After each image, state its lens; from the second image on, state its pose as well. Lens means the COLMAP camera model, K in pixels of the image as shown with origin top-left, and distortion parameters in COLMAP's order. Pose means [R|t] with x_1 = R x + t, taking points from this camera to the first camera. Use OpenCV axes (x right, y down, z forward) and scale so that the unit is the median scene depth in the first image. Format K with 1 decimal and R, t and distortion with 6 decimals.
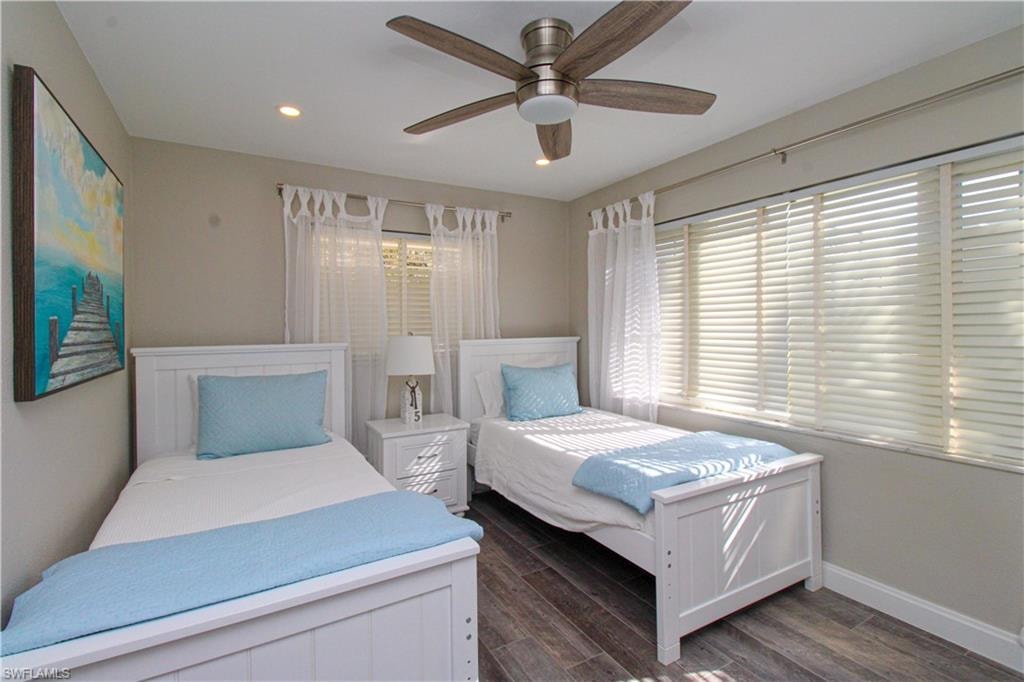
lens RADIAL K [[481.3, 0, 514.4], [0, 481.3, 325.1], [0, 0, 1]] dist [0.029010, -0.013154]
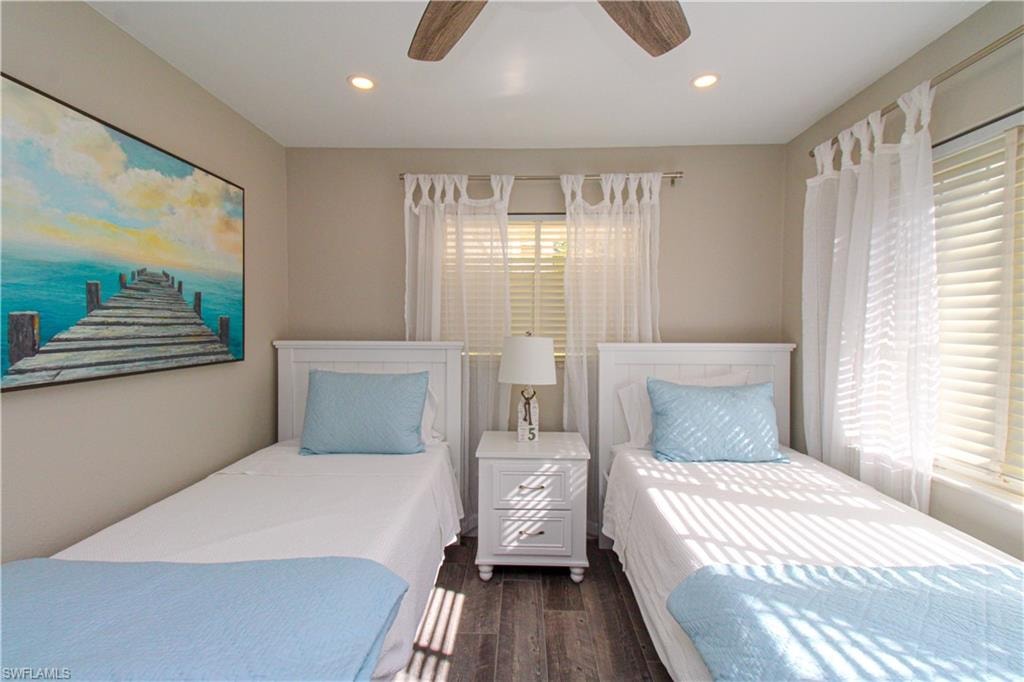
lens RADIAL K [[459.8, 0, 513.5], [0, 459.8, 325.5], [0, 0, 1]] dist [0.043483, -0.010698]
pose [[0.851112, 0.018308, -0.524665, 0.172248], [-0.012666, 0.999817, 0.014343, -0.006764], [0.524831, -0.005562, 0.851188, 0.299009]]
